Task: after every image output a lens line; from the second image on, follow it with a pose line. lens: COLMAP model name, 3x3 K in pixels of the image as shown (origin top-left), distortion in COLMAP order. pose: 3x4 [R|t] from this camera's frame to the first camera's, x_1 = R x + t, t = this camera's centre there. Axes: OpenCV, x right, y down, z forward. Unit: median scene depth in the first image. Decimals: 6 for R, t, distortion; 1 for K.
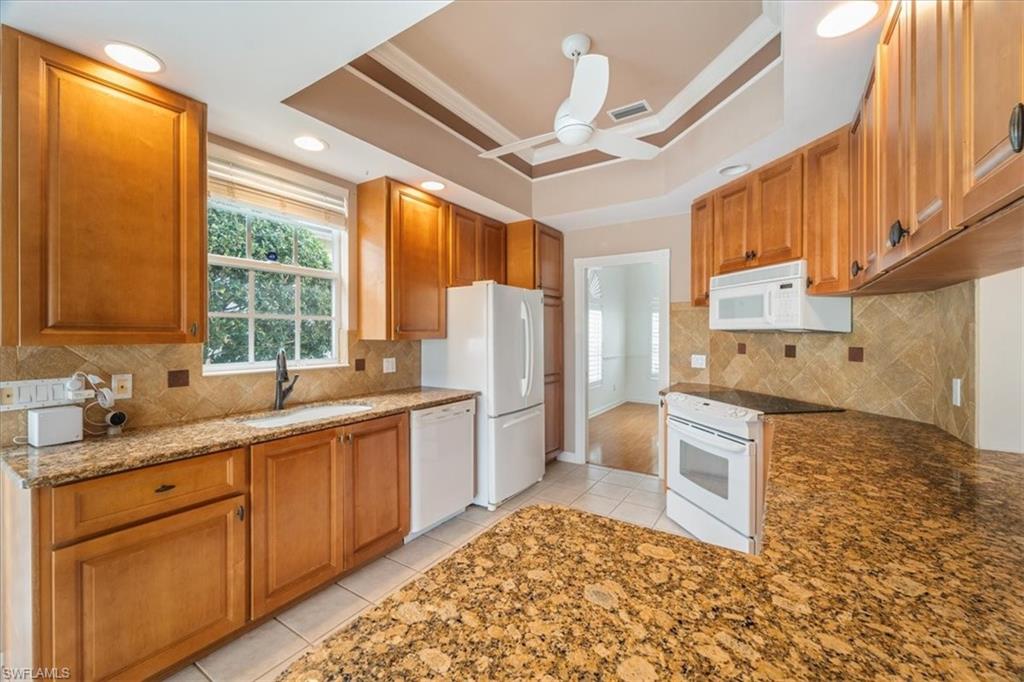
lens RADIAL K [[413.1, 0, 509.2], [0, 413.1, 335.2], [0, 0, 1]] dist [0.004164, -0.002500]
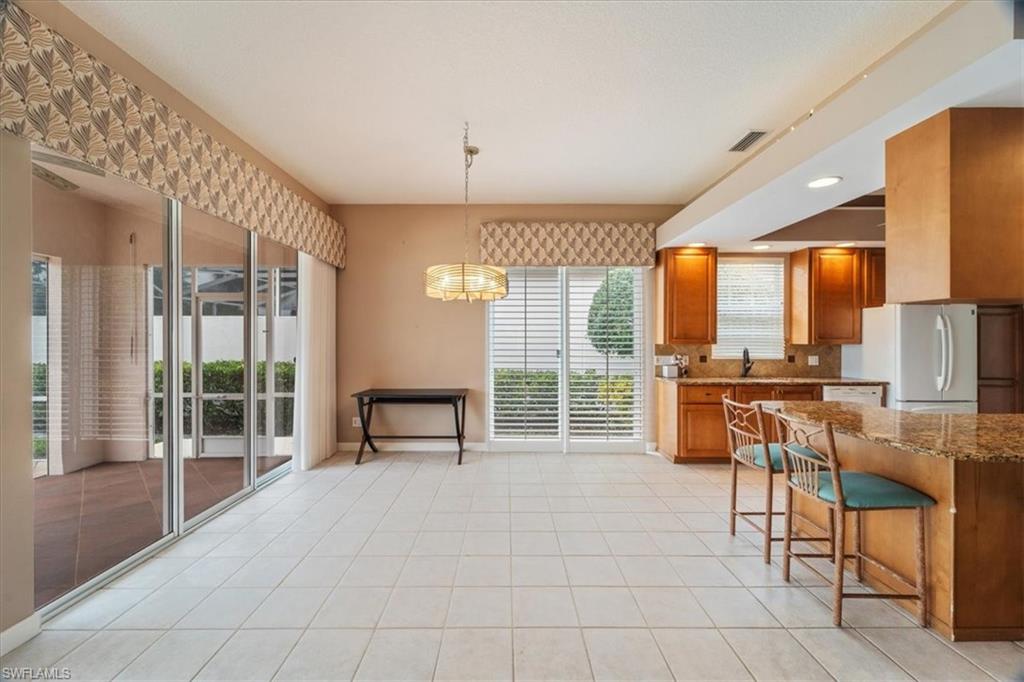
lens RADIAL K [[413.1, 0, 505.1], [0, 413.1, 341.2], [0, 0, 1]] dist [0.004164, -0.002500]
pose [[0.549159, 0.002828, -0.835713, 0.490801], [-0.004783, 0.999989, 0.000241, 0.005016], [0.835704, 0.003865, 0.549166, -1.086944]]
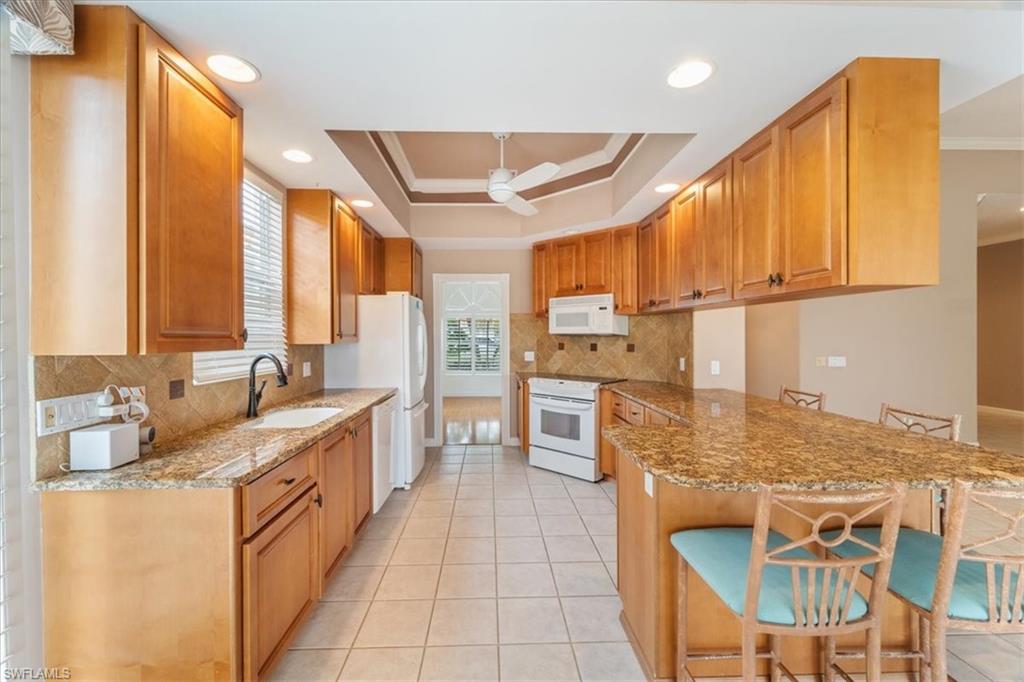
lens RADIAL K [[413.1, 0, 502.8], [0, 413.1, 336.7], [0, 0, 1]] dist [0.004164, -0.002500]
pose [[0.818793, -0.005186, 0.574065, -0.613312], [0.005901, 0.999982, 0.000617, -0.006204], [-0.574058, 0.002883, 0.818810, -0.136773]]
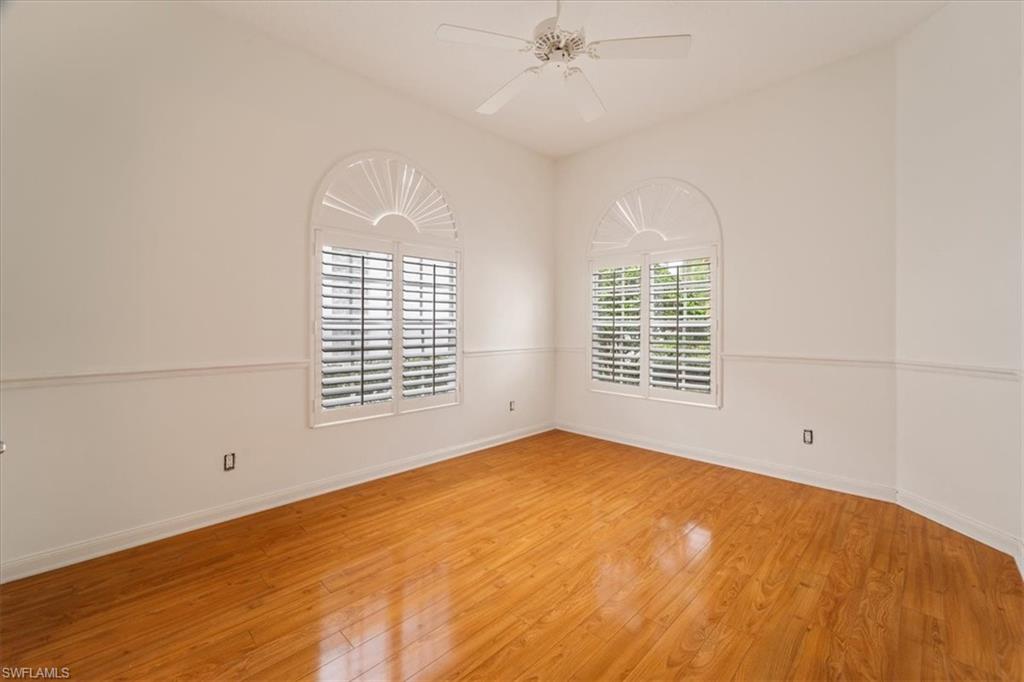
lens RADIAL K [[413.1, 0, 510.7], [0, 413.1, 332.7], [0, 0, 1]] dist [0.004164, -0.002500]
pose [[0.980482, 0.003805, -0.196572, 1.125090], [-0.001368, 0.999921, 0.012531, 0.073006], [0.196604, -0.012017, 0.980409, 1.444382]]
